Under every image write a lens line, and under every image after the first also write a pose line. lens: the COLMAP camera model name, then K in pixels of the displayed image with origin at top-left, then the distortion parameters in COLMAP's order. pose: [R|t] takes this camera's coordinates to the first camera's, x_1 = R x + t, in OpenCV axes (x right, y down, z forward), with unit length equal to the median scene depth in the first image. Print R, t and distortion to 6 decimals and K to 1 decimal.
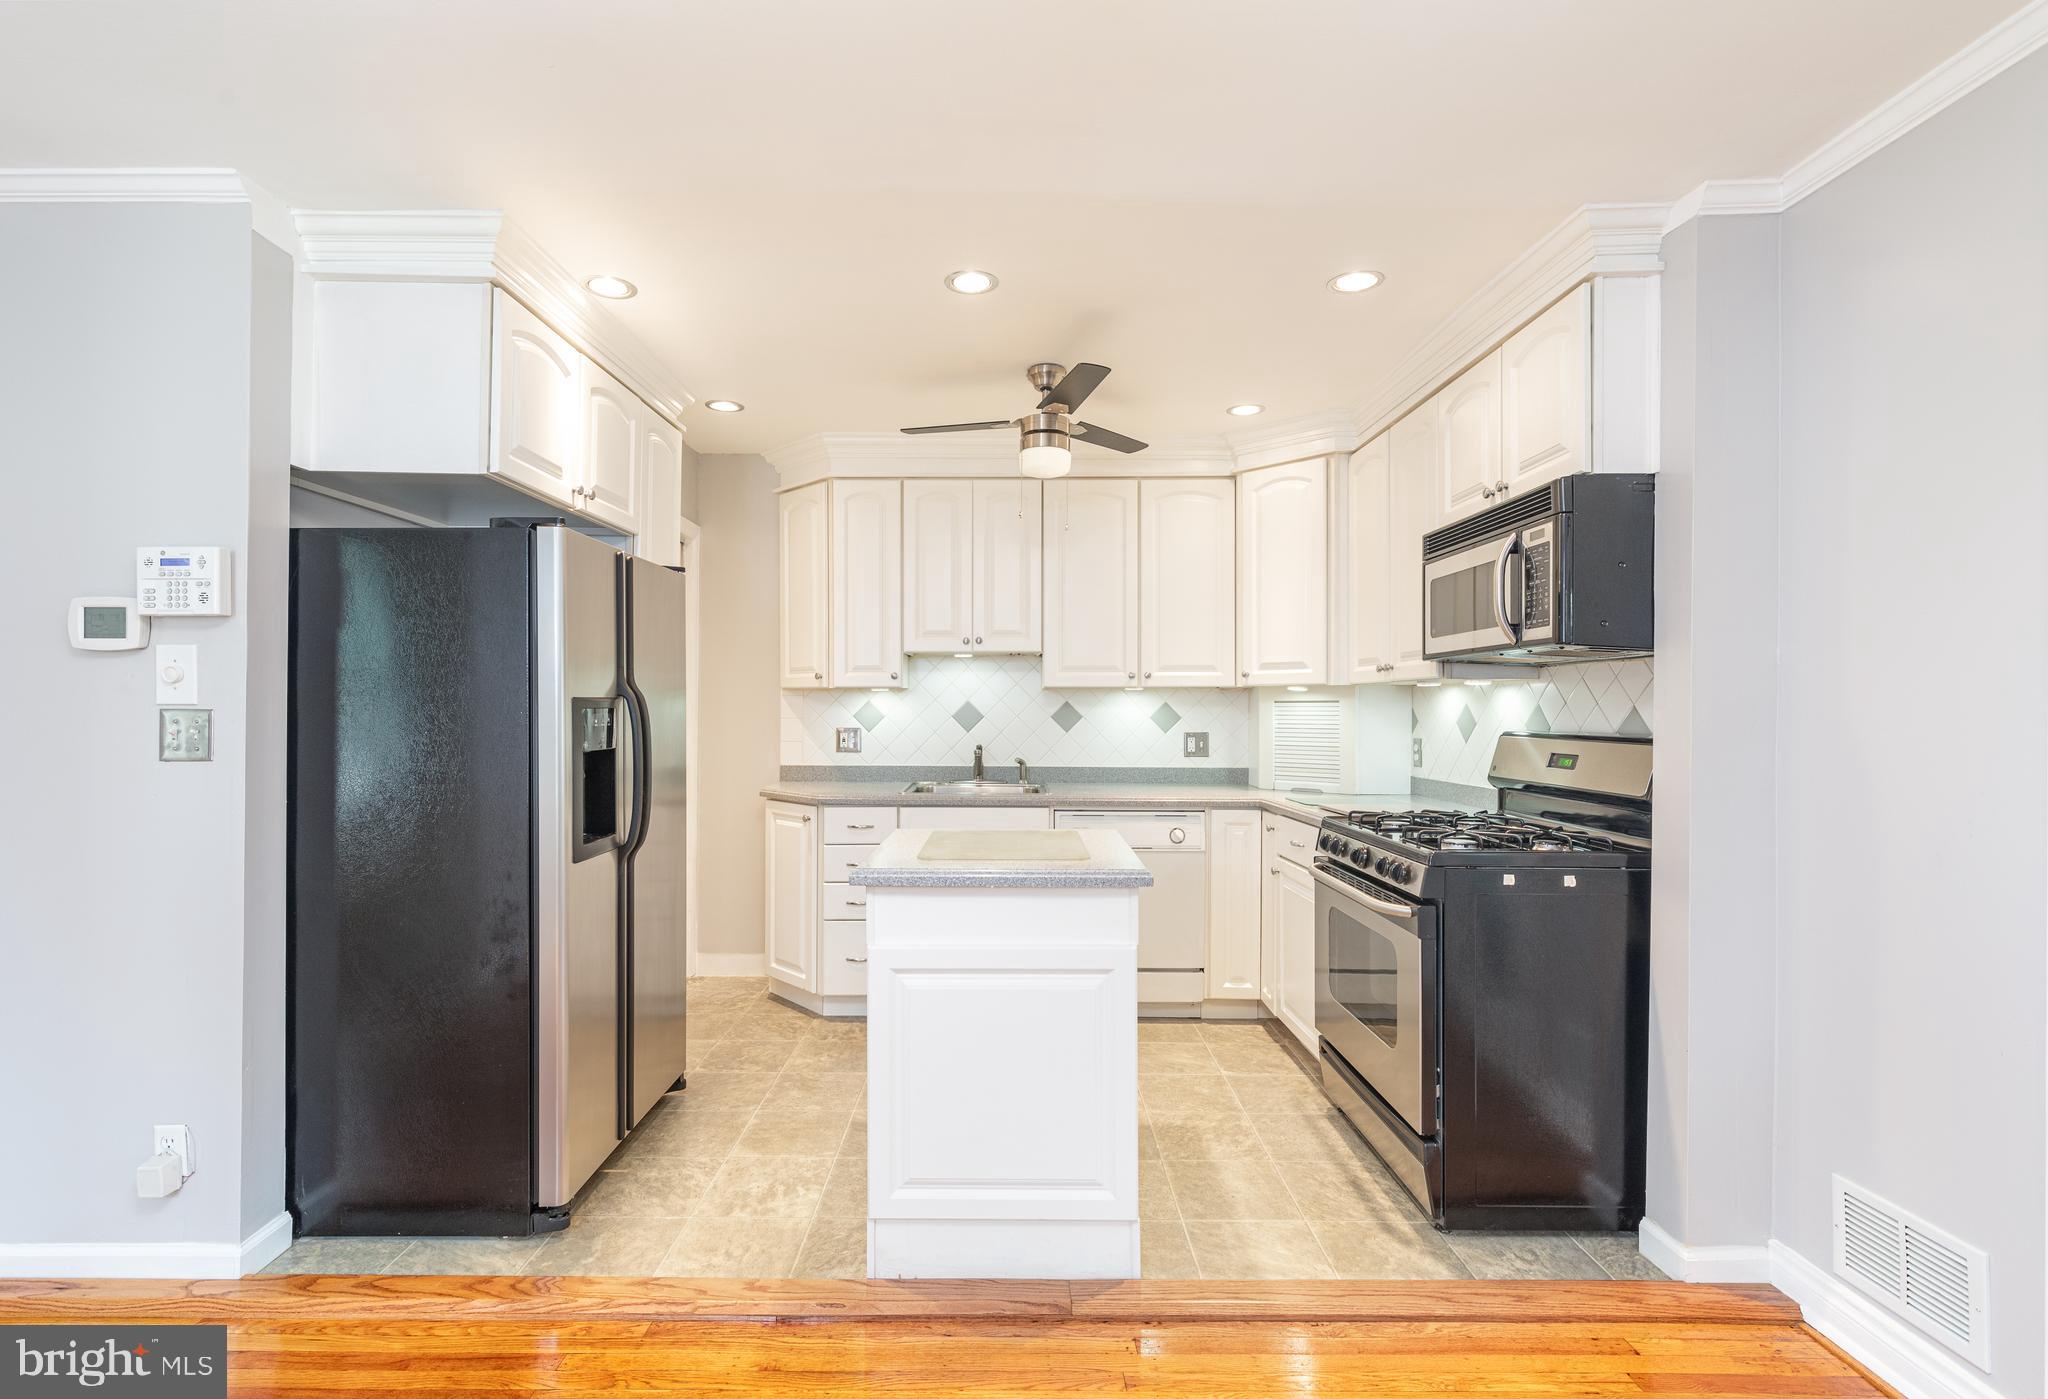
lens RADIAL K [[930.8, 0, 1022.2], [0, 930.8, 704.3], [0, 0, 1]] dist [0.004658, -0.000256]
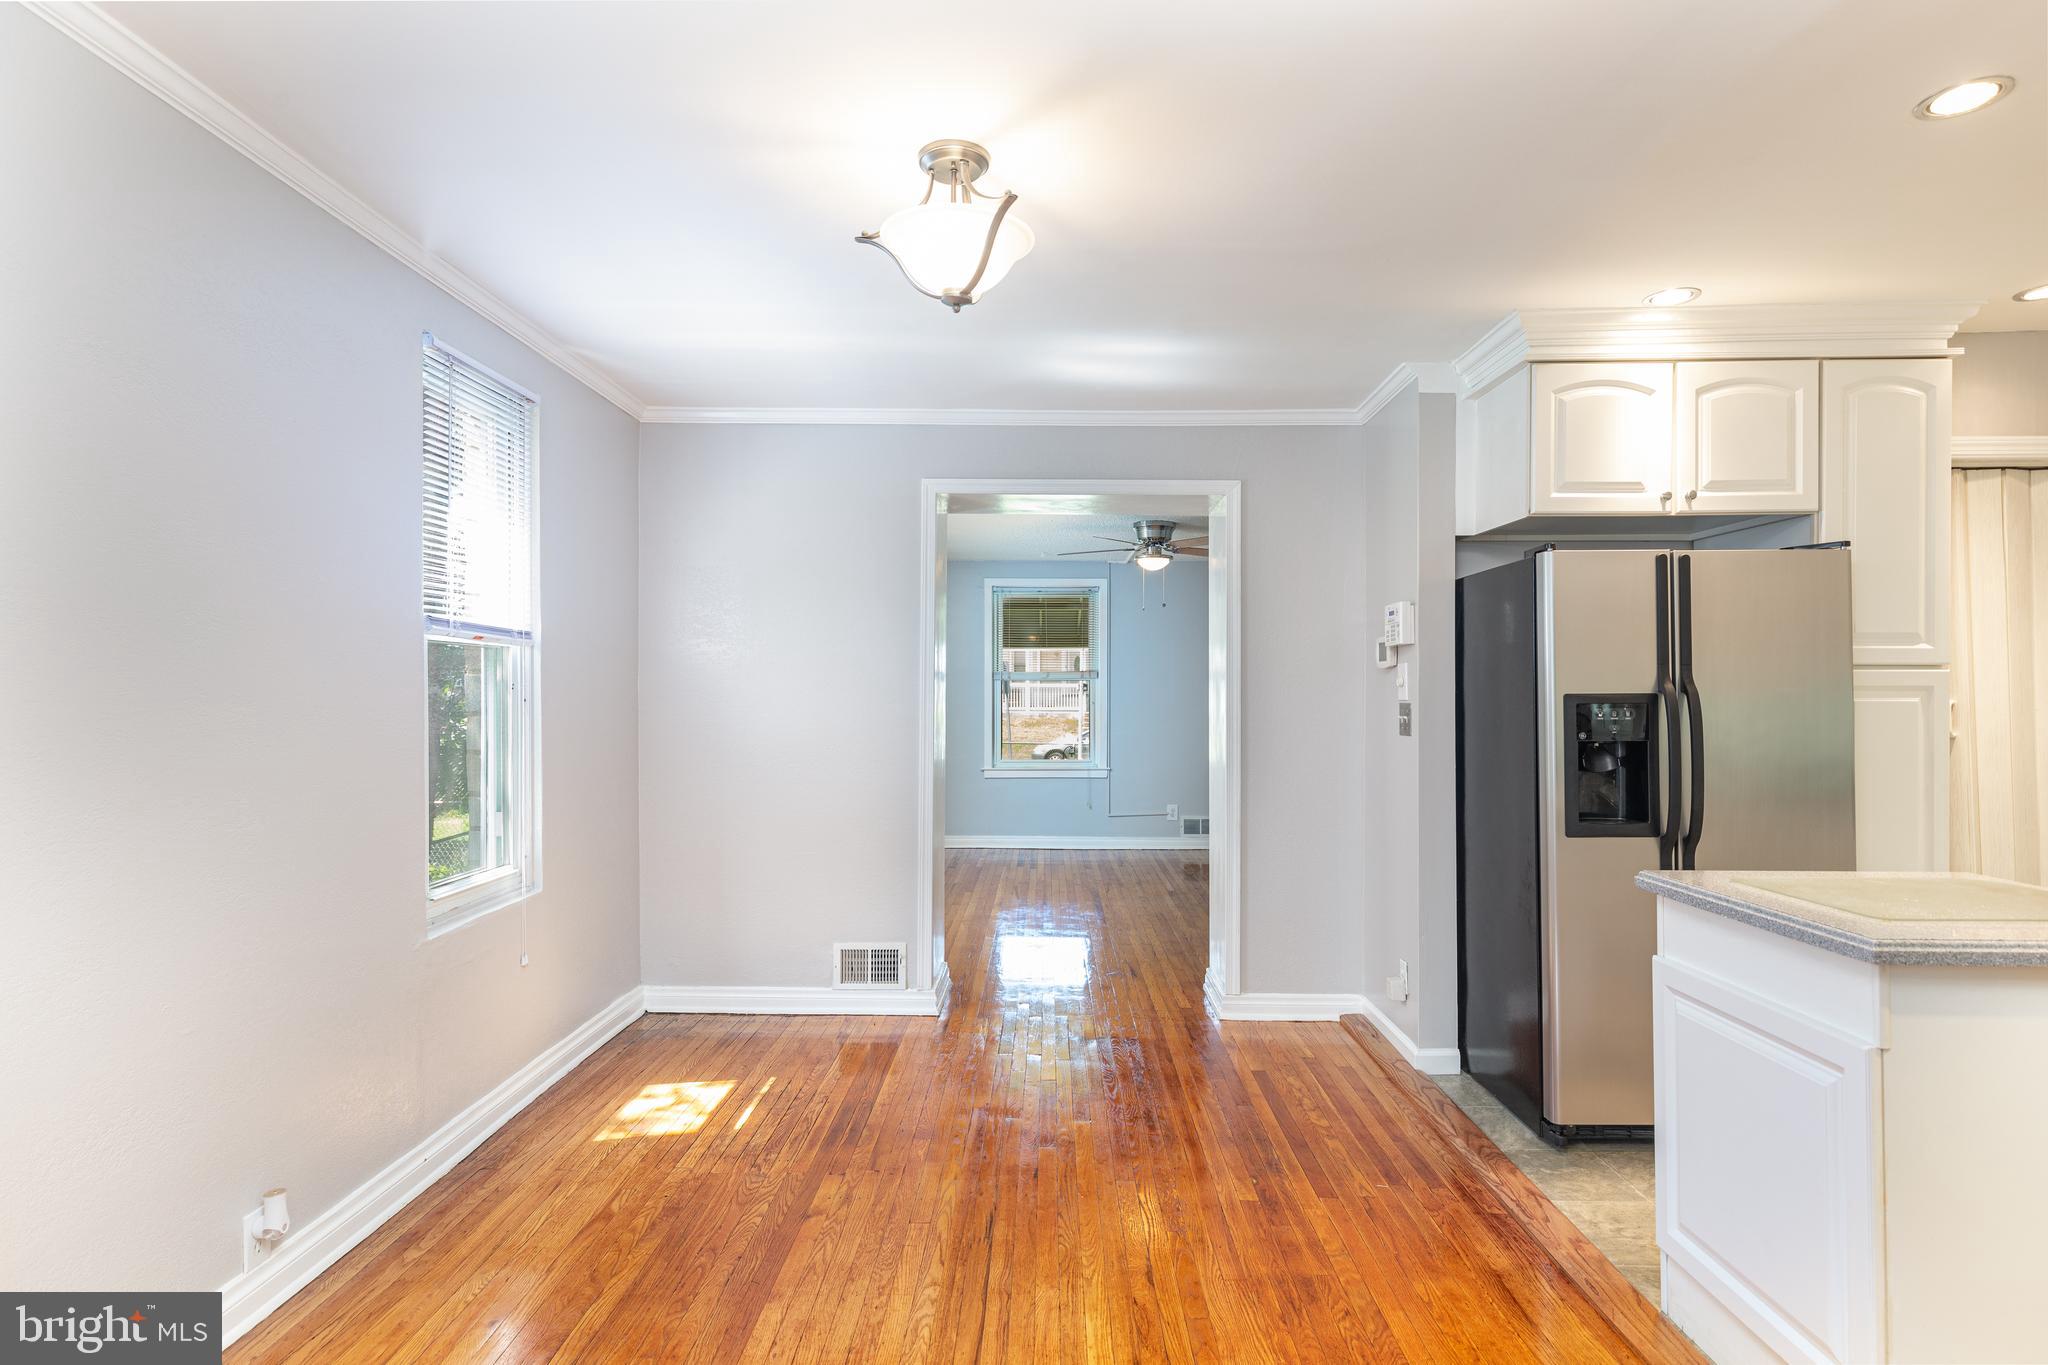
lens RADIAL K [[1096.9, 0, 1038.5], [0, 1096.9, 683.6], [0, 0, 1]] dist [-0.001247, 0.001492]
pose [[-0.020350, -0.015128, -0.999678, 0.553061], [0.001863, 0.999883, -0.015169, -0.000755], [0.999791, -0.002171, -0.020319, 0.226109]]
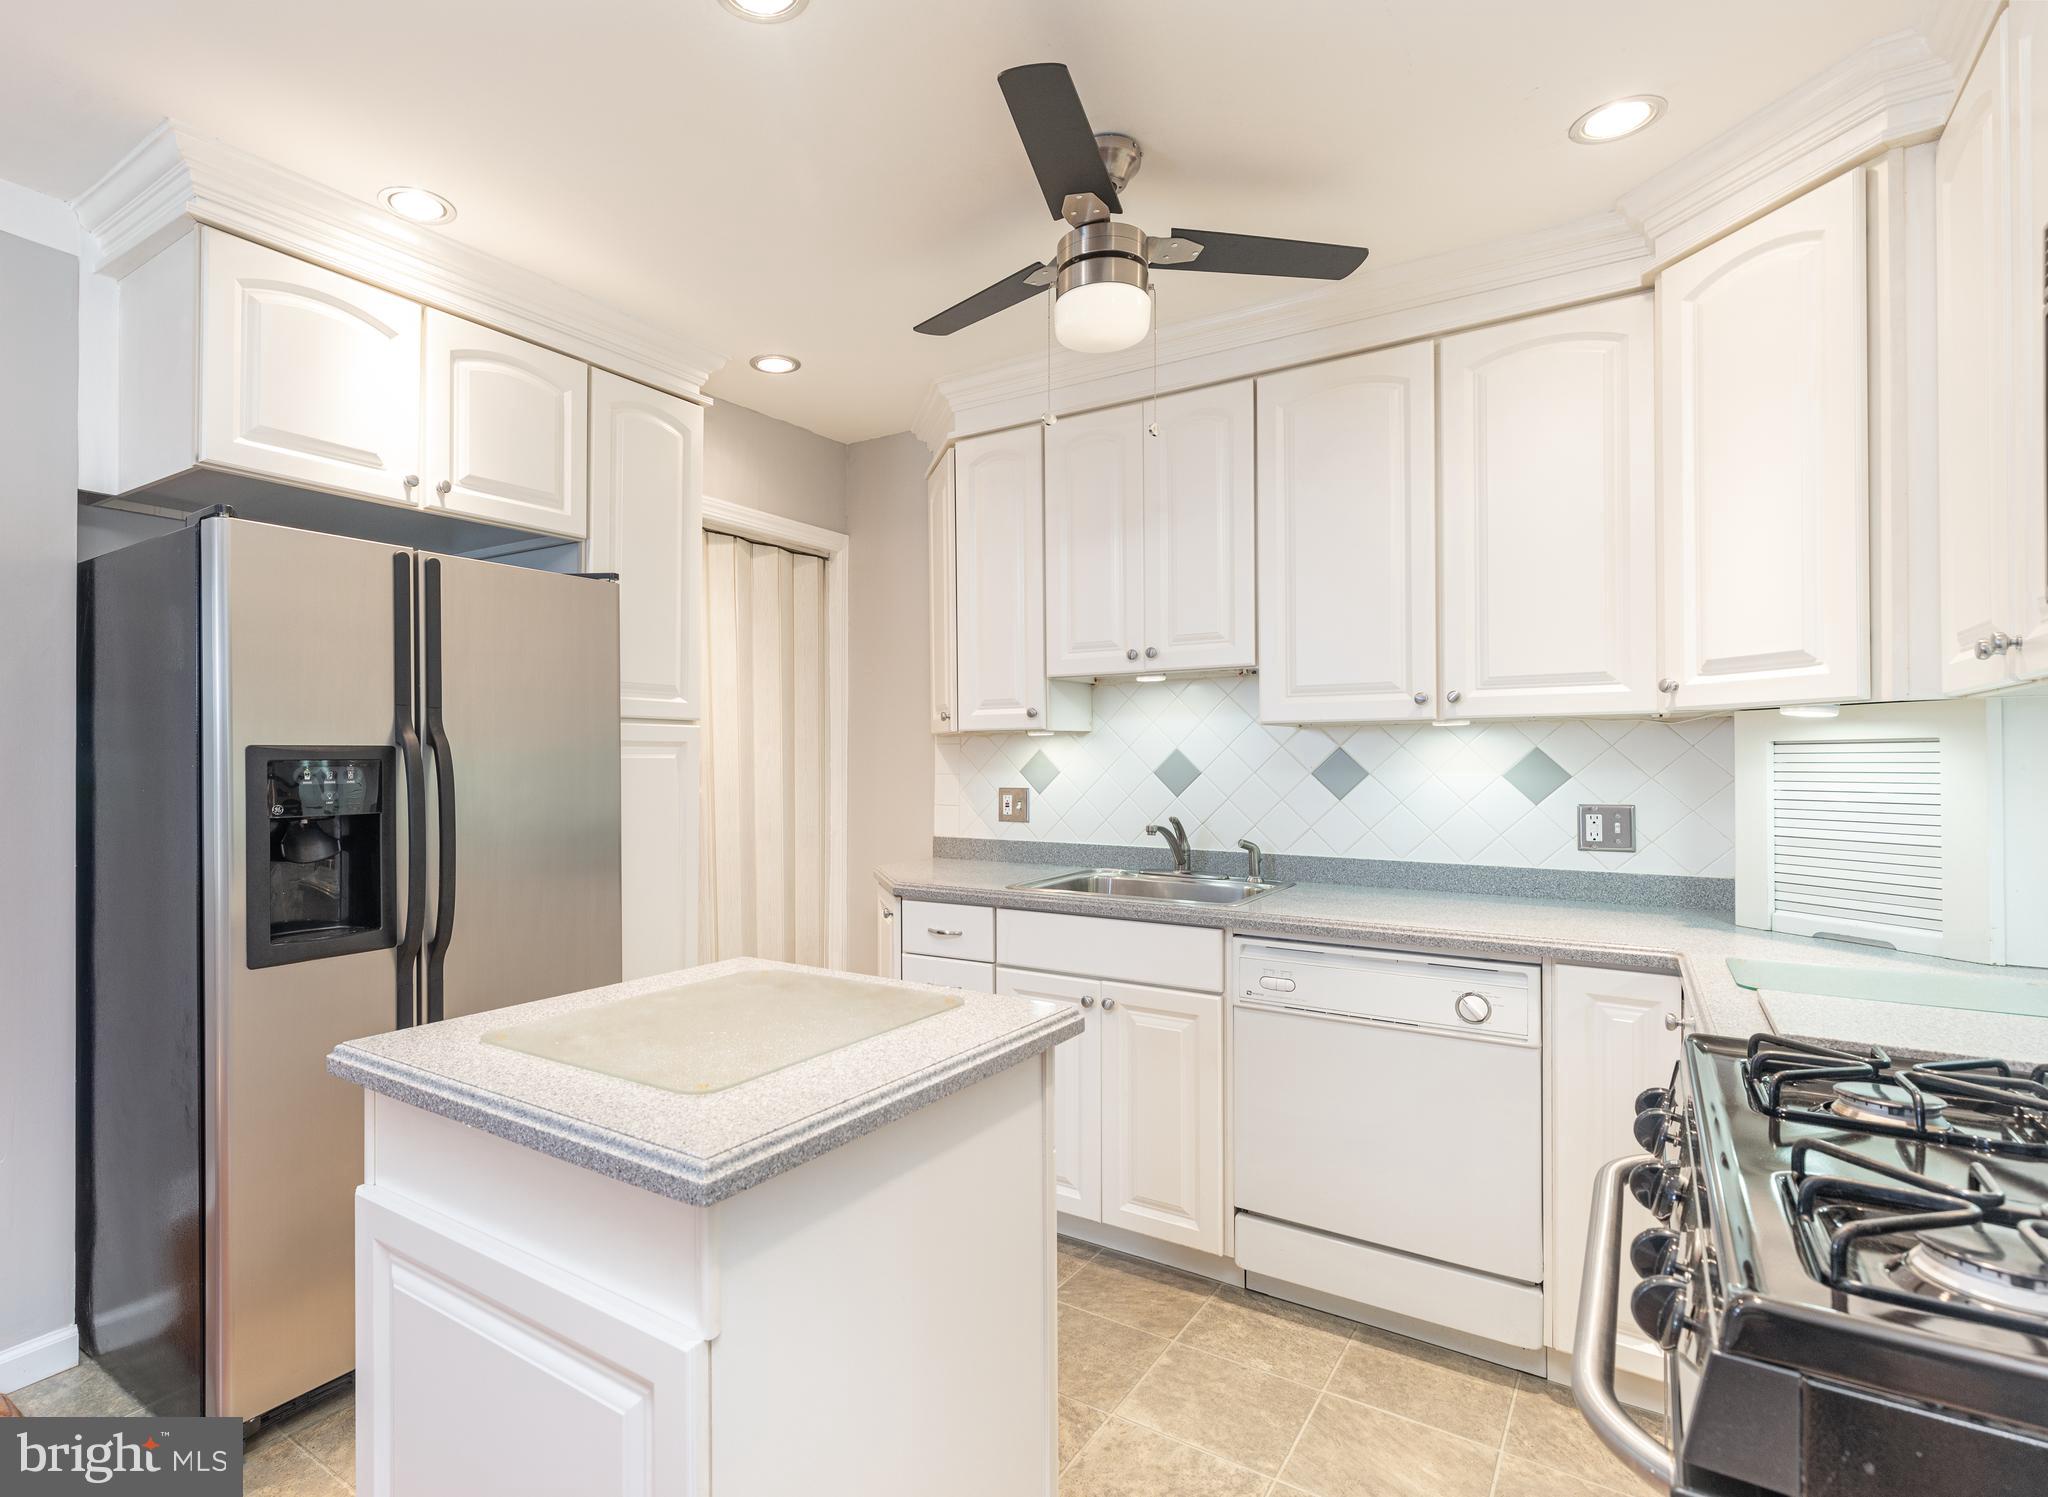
lens RADIAL K [[1006.2, 0, 938.7], [0, 1006.2, 755.8], [0, 0, 1]] dist [0.005028, -0.000293]
pose [[0.815691, -0.006477, -0.578452, 0.264477], [0.005143, 0.999979, -0.003944, 0.004065], [0.578465, 0.000241, 0.815707, 0.406210]]
